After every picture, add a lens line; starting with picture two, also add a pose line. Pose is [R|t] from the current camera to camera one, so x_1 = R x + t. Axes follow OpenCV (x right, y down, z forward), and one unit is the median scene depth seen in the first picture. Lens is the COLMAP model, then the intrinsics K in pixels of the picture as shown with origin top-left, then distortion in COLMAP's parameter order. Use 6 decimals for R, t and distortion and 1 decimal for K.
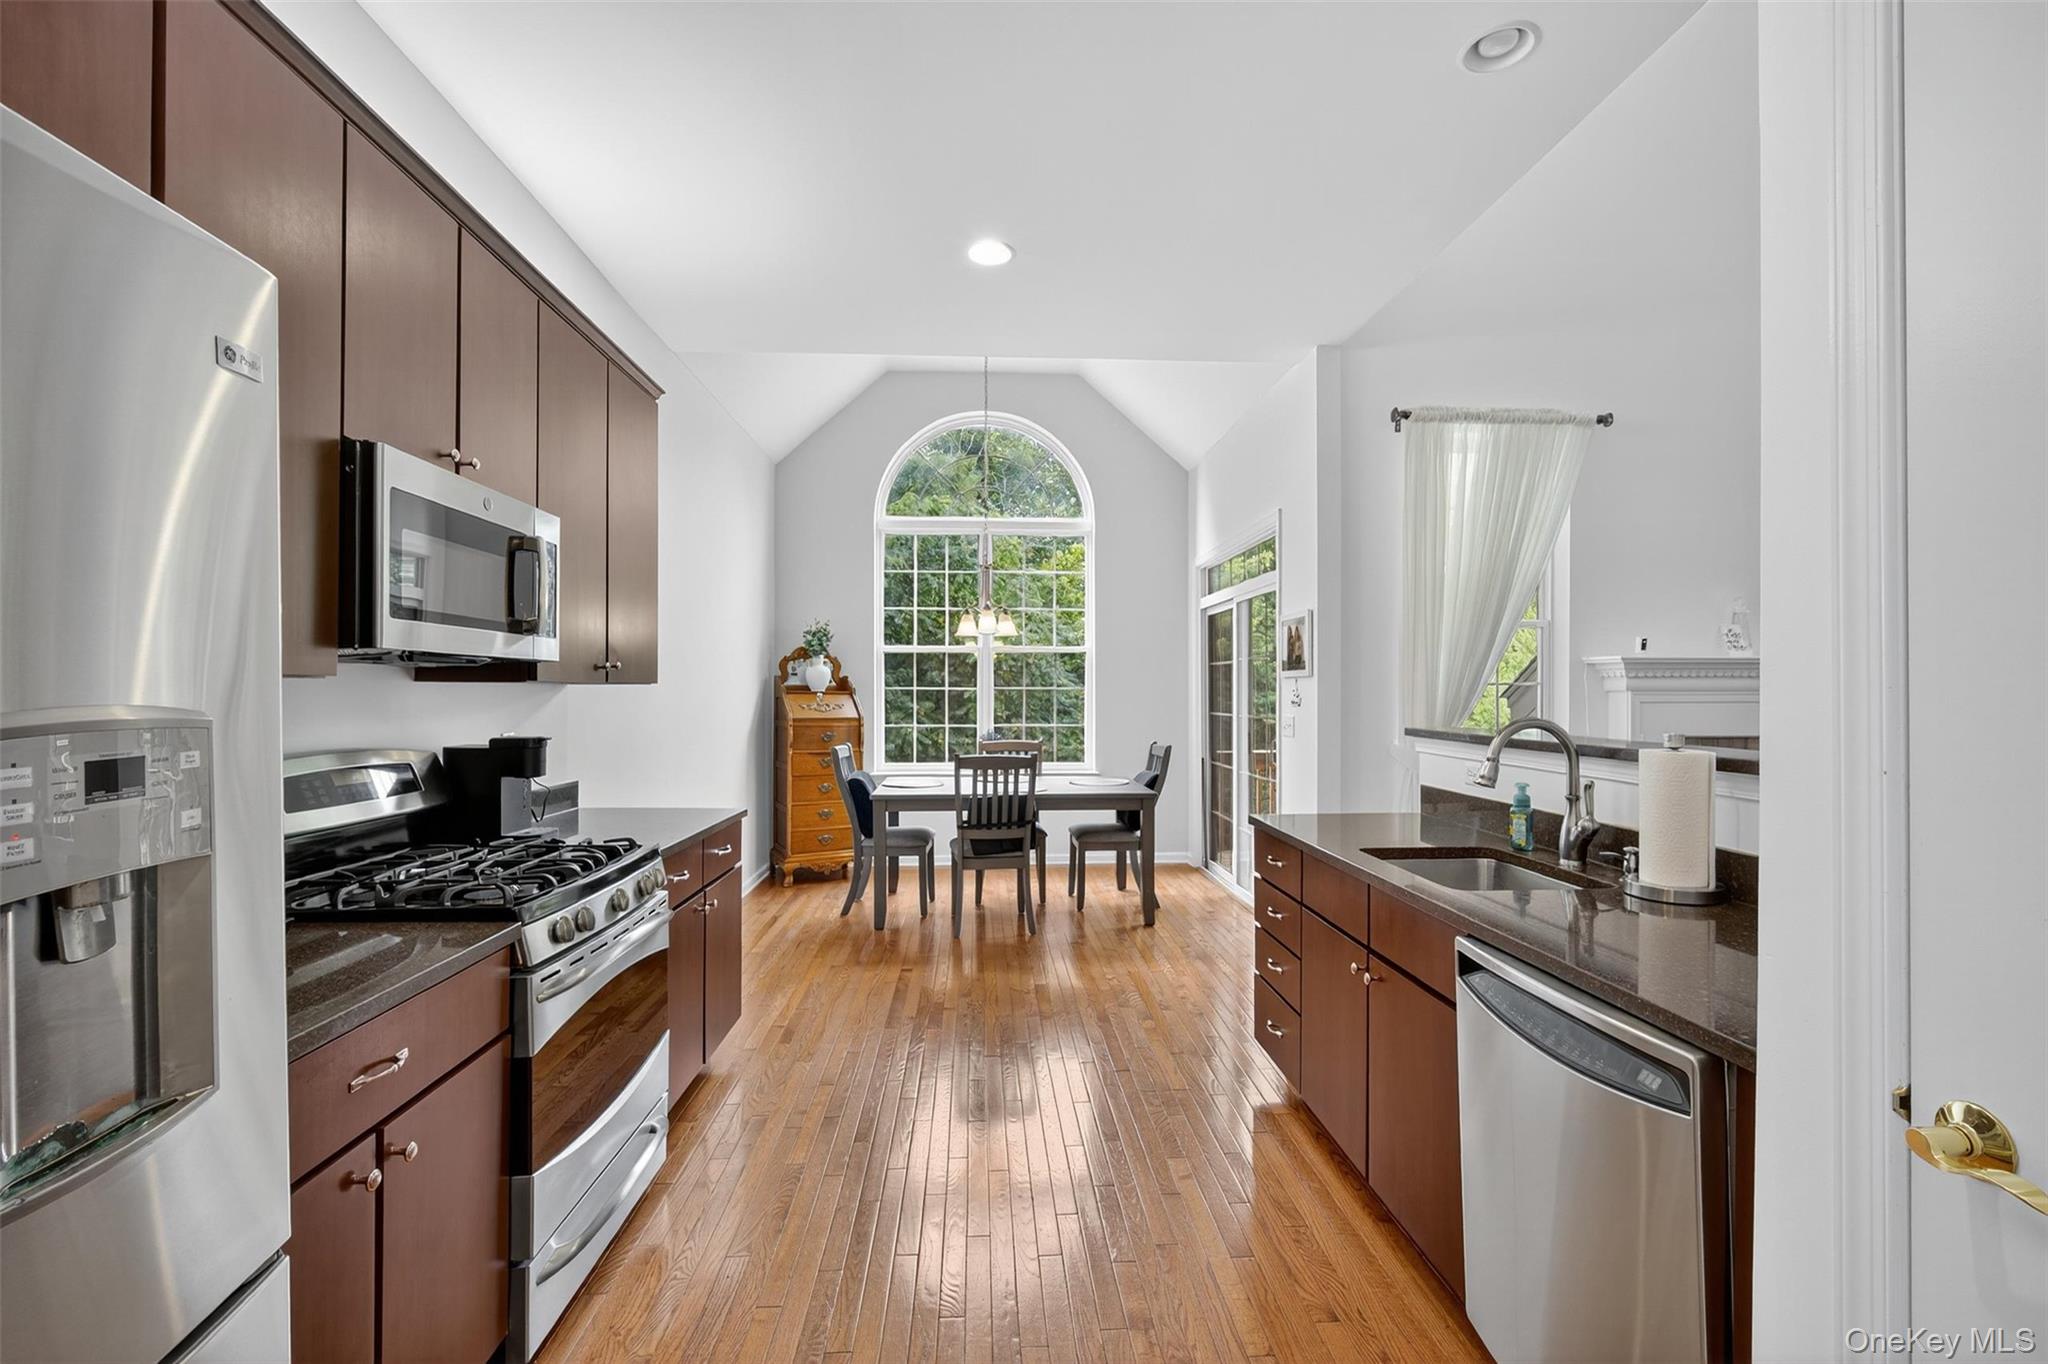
lens RADIAL K [[889.0, 0, 1036.1], [0, 889.0, 684.2], [0, 0, 1]] dist [-0.004492, -0.000382]
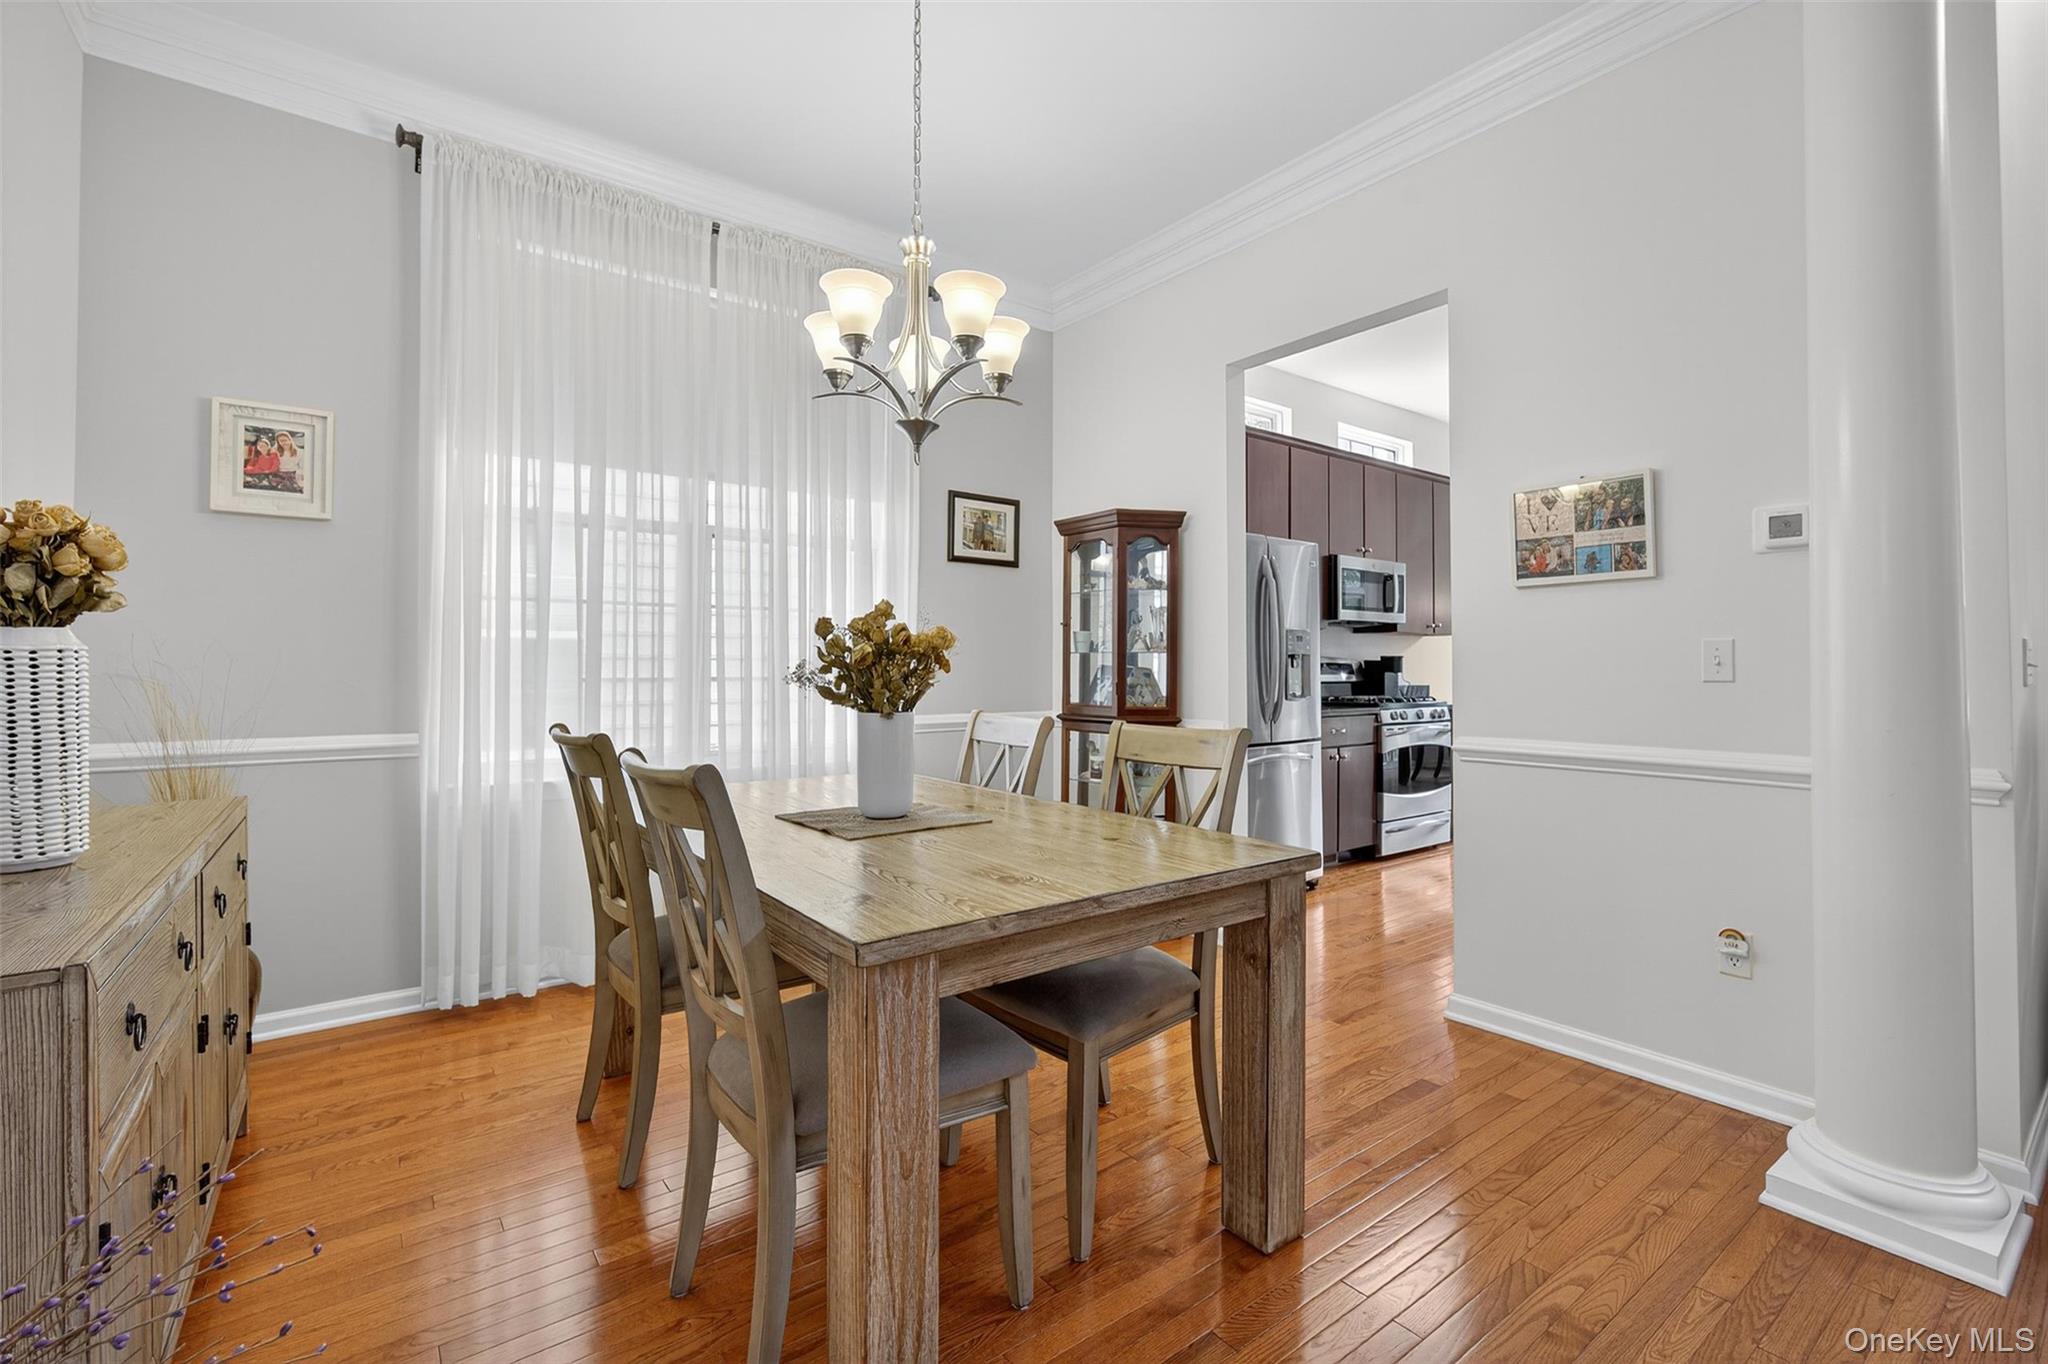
lens RADIAL K [[889.0, 0, 1031.7], [0, 889.0, 668.3], [0, 0, 1]] dist [-0.004492, -0.000382]
pose [[0.545193, -0.005899, -0.838290, 1.011926], [0.007659, 0.999969, -0.002055, 0.101558], [0.838275, -0.005300, 0.545221, -1.267093]]
